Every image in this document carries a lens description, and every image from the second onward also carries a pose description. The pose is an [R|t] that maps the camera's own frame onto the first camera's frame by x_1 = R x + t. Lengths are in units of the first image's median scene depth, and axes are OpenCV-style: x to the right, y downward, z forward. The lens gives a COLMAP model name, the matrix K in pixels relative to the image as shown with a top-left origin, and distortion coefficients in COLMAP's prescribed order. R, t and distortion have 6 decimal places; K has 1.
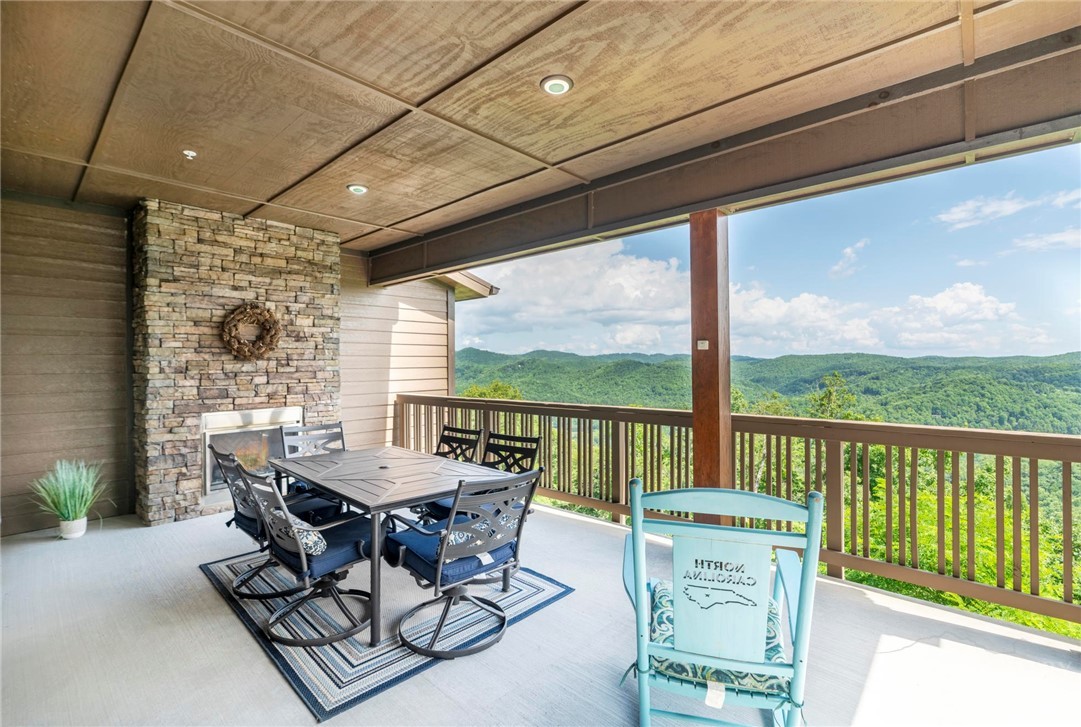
lens RADIAL K [[487.6, 0, 543.2], [0, 487.6, 369.1], [0, 0, 1]] dist [-0.005547, 0.000247]
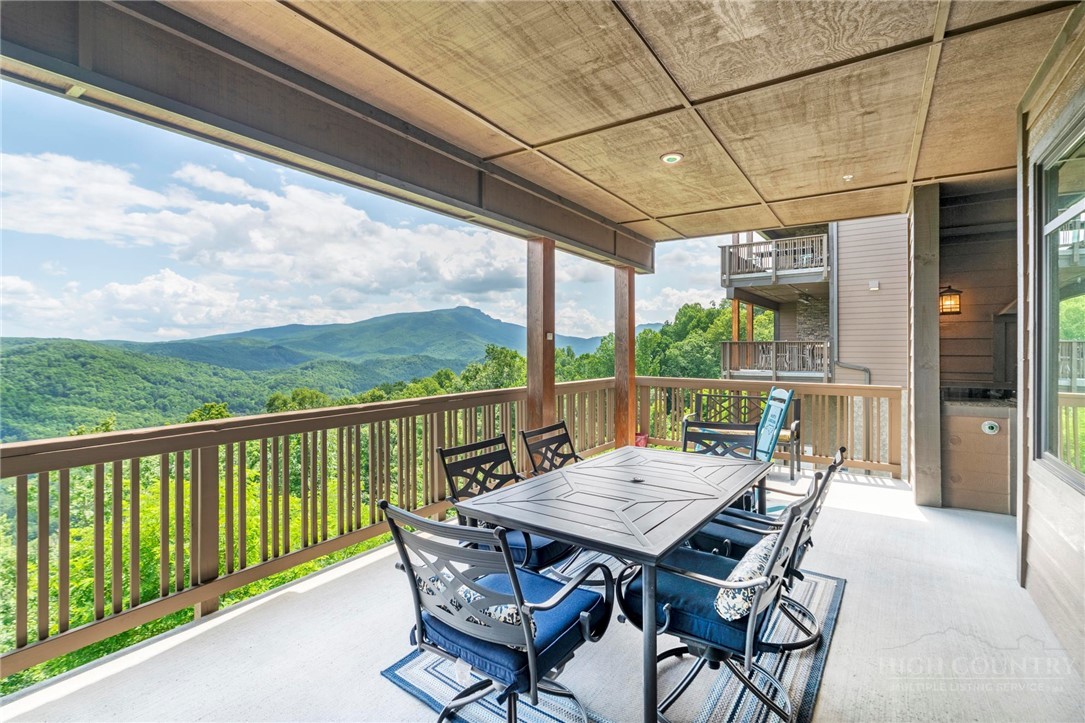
lens RADIAL K [[489.4, 0, 551.7], [0, 489.4, 352.6], [0, 0, 1]] dist [-0.005547, 0.000247]
pose [[-0.152577, -0.000494, 0.988291, -0.882695], [0.013967, 0.999899, 0.002656, -0.004939], [-0.988193, 0.014209, -0.152555, 1.025682]]
